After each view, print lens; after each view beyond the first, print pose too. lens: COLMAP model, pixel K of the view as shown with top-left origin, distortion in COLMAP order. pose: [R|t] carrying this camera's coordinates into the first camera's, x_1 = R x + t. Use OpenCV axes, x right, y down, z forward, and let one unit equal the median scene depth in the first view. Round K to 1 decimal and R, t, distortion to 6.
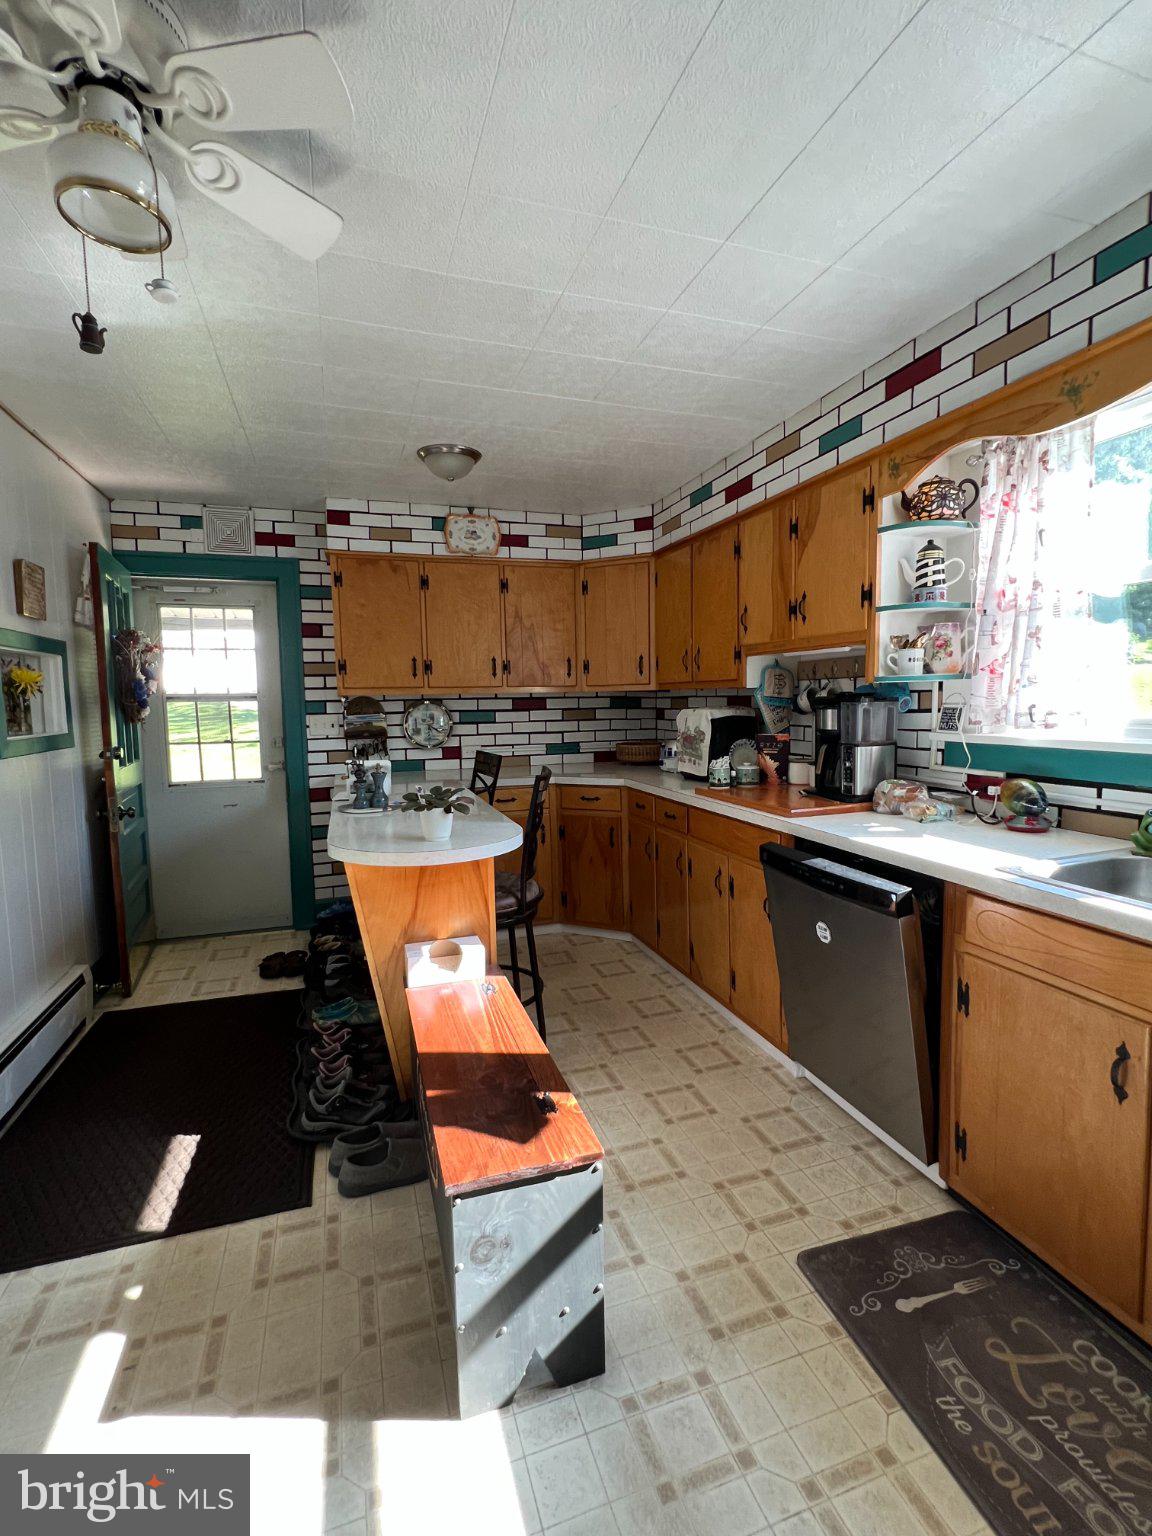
lens RADIAL K [[691.7, 0, 579.2], [0, 691.7, 763.7], [0, 0, 1]] dist [-0.006598, 0.002229]
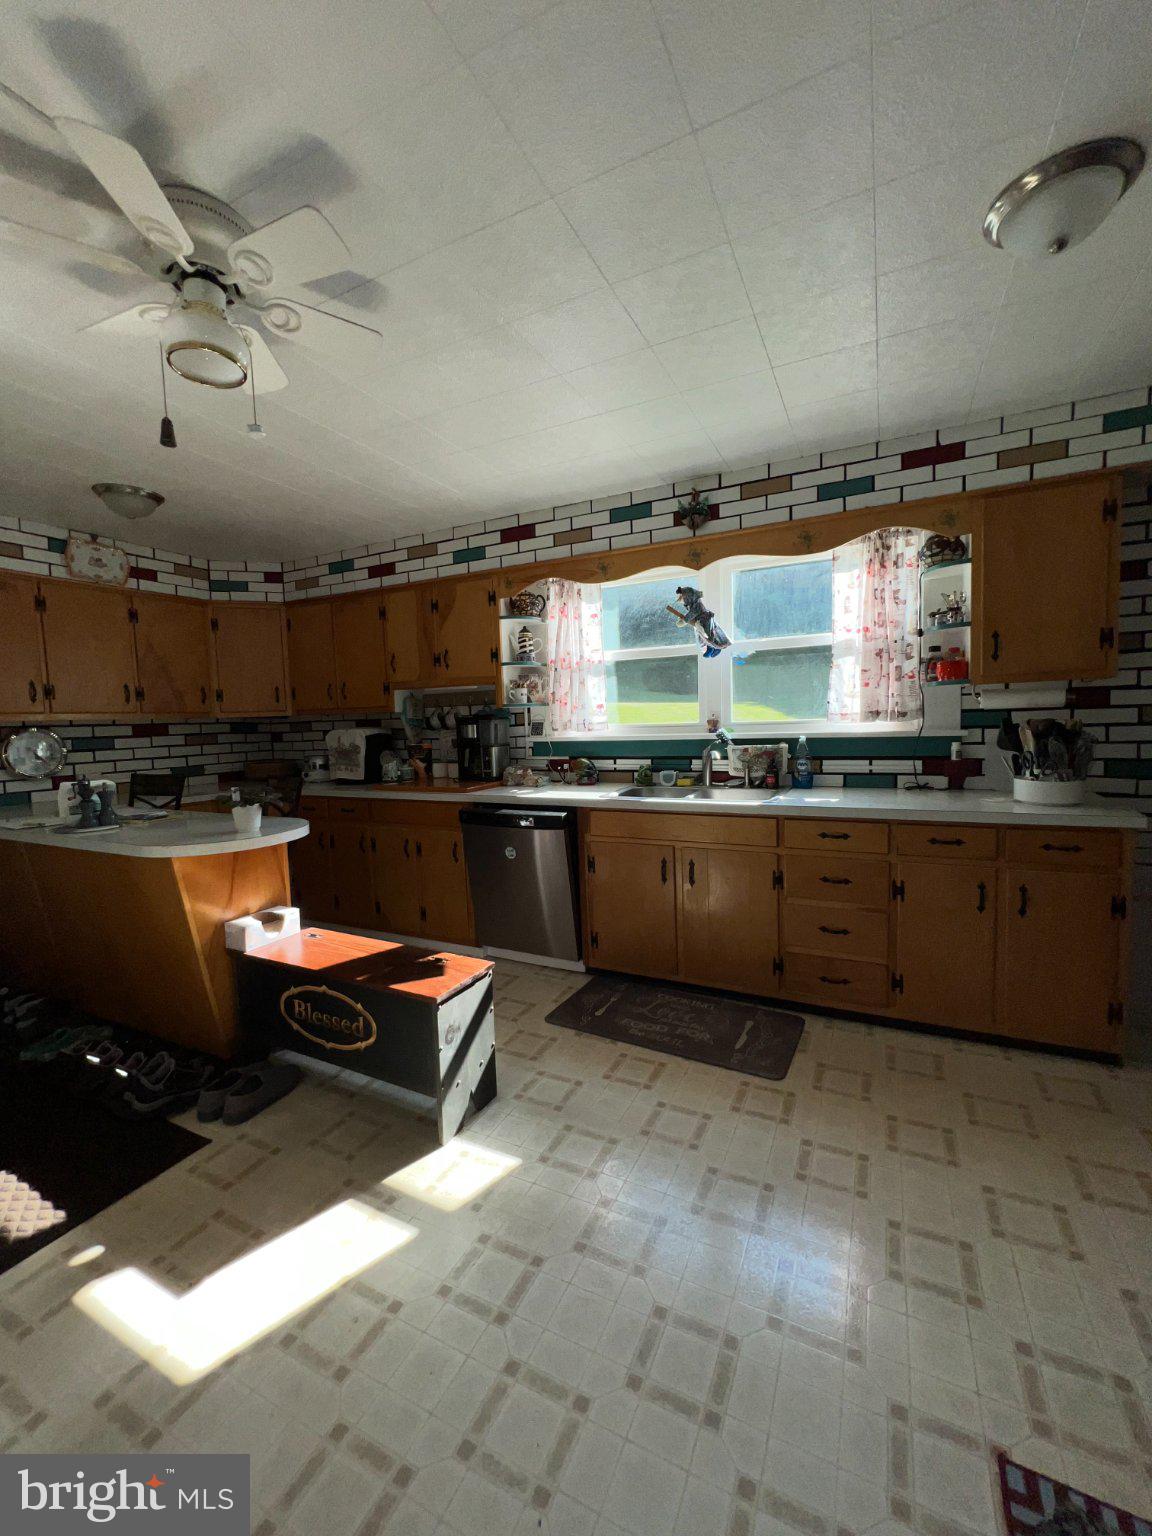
lens RADIAL K [[612.9, 0, 575.8], [0, 612.9, 766.4], [0, 0, 1]] dist [-0.004221, 0.000053]
pose [[0.711711, -0.058475, 0.700035, -0.491322], [0.083512, 0.996505, -0.001665, 0.041162], [-0.697491, 0.059646, 0.714107, -0.171018]]
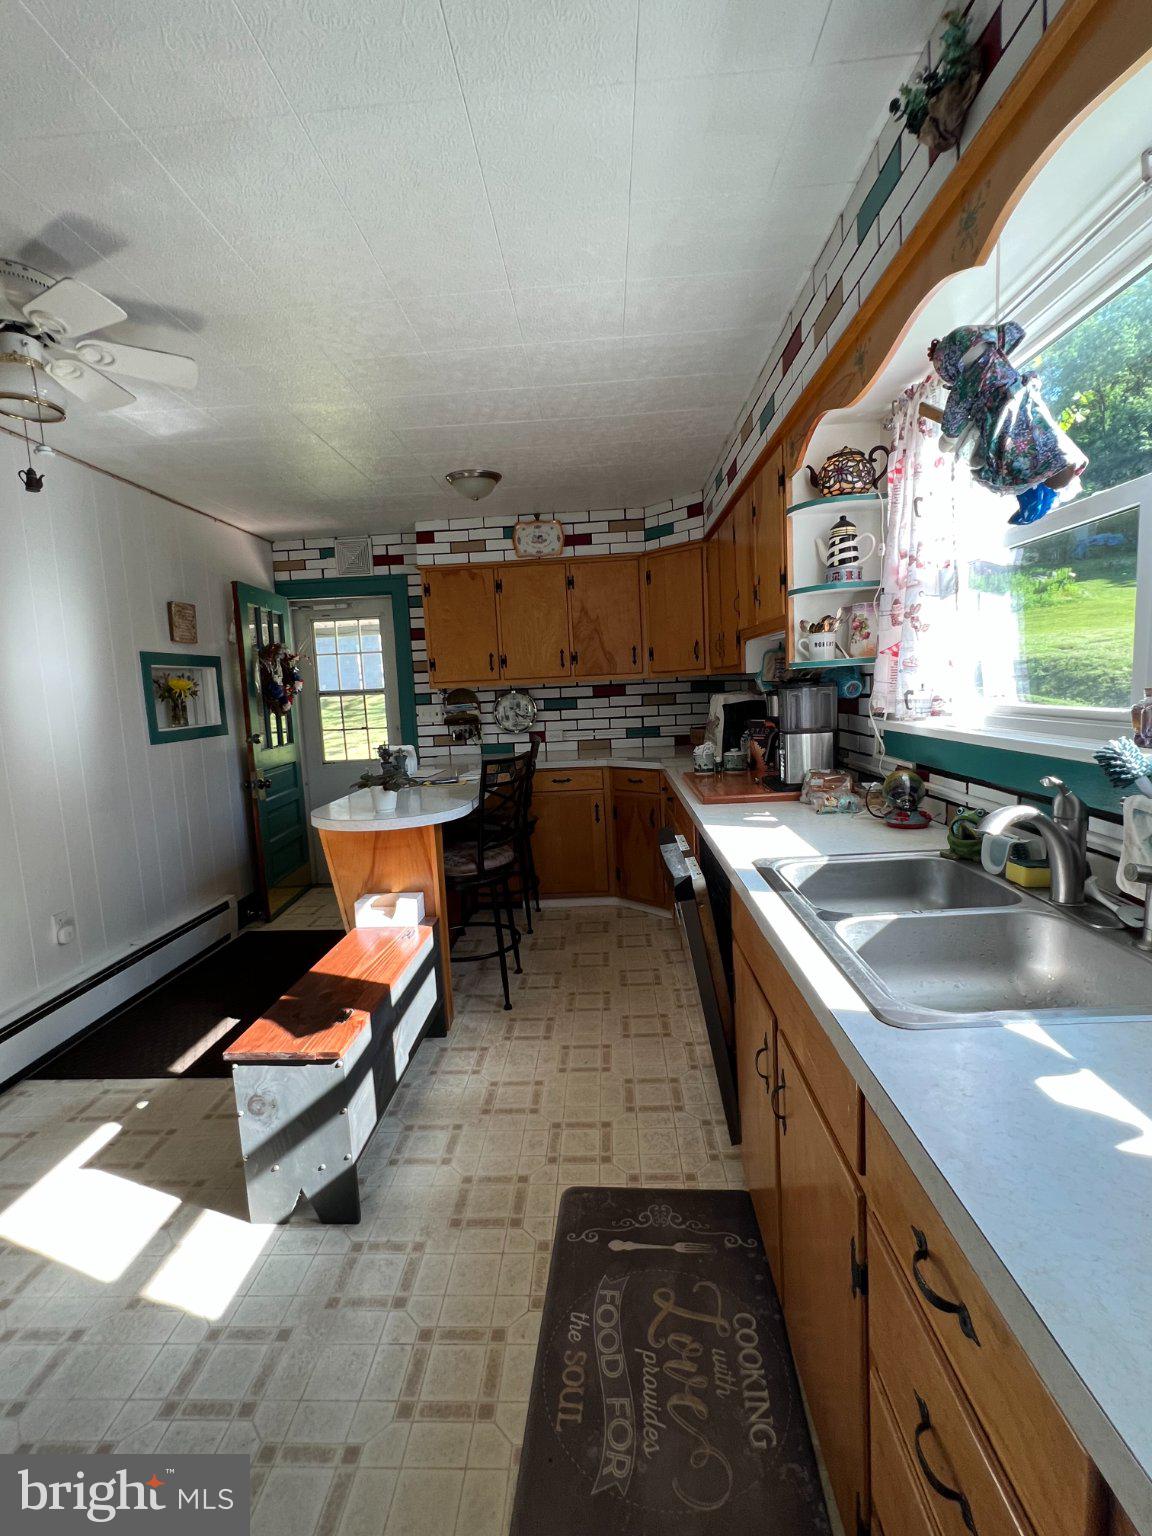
lens RADIAL K [[691.7, 0, 579.9], [0, 691.7, 764.4], [0, 0, 1]] dist [-0.006598, 0.002229]
pose [[0.933025, 0.013714, -0.359550, 0.504205], [-0.002212, 0.999473, 0.032383, -0.013580], [0.359805, -0.029419, 0.932564, -0.020323]]
